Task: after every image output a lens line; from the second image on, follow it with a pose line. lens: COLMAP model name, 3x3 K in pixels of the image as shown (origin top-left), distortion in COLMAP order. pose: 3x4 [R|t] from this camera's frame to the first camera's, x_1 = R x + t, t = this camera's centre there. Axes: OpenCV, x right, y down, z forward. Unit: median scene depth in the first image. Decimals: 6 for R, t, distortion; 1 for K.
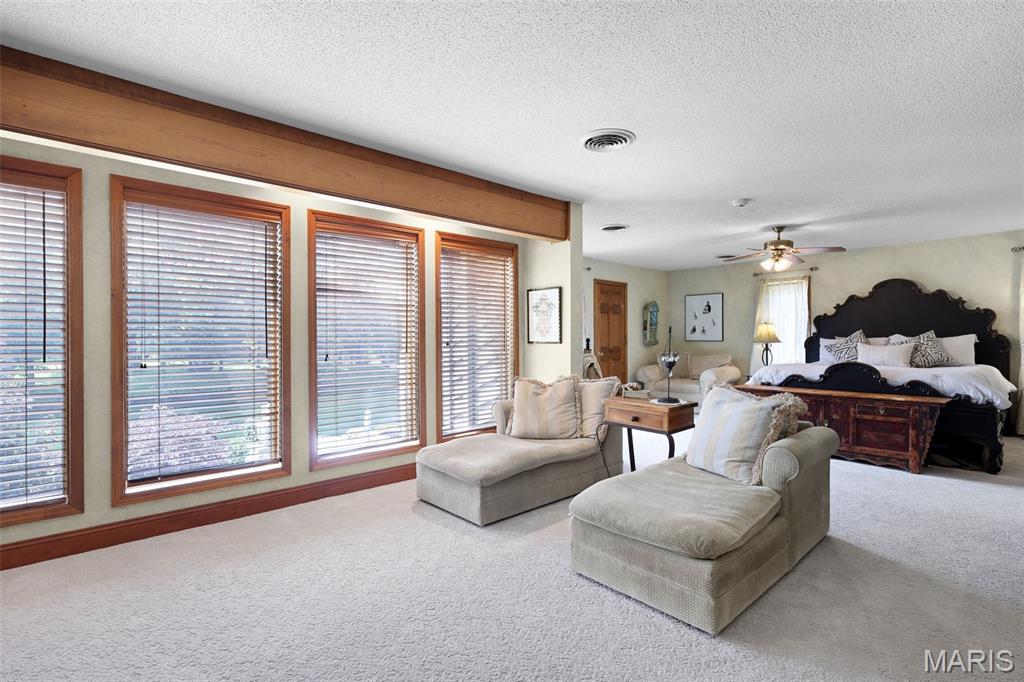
lens RADIAL K [[473.6, 0, 509.3], [0, 473.6, 337.1], [0, 0, 1]] dist [-0.001942, 0.000758]
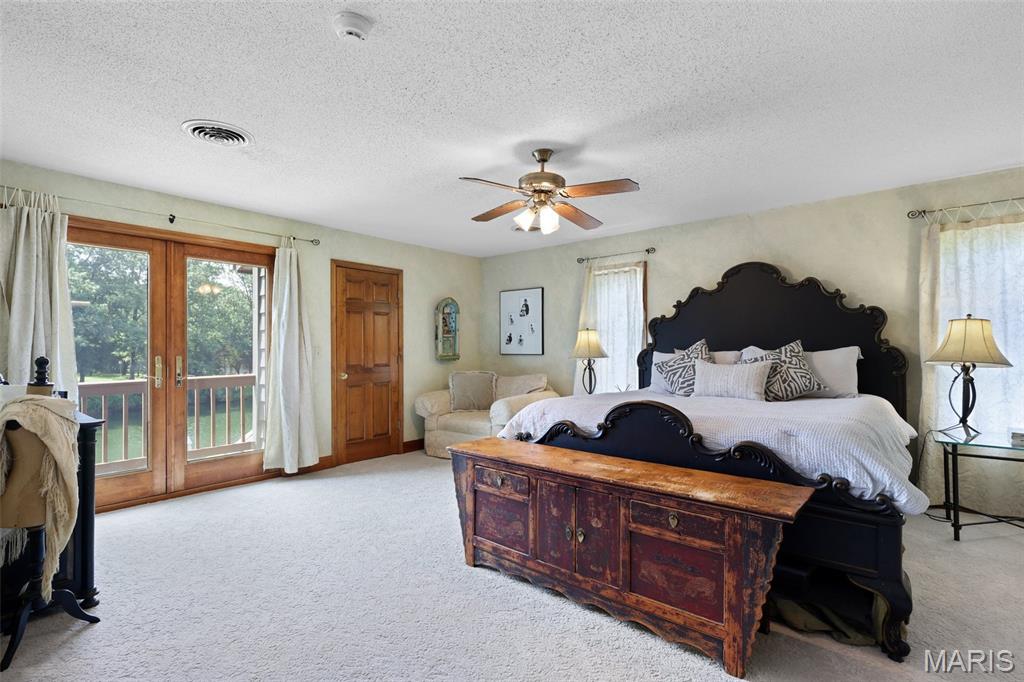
lens RADIAL K [[473.6, 0, 513.8], [0, 473.6, 344.5], [0, 0, 1]] dist [-0.001942, 0.000758]
pose [[0.989125, 0.000210, 0.147078, 0.419333], [0.000642, 0.999983, -0.005746, -0.004920], [-0.147076, 0.005778, 0.989108, 0.424798]]
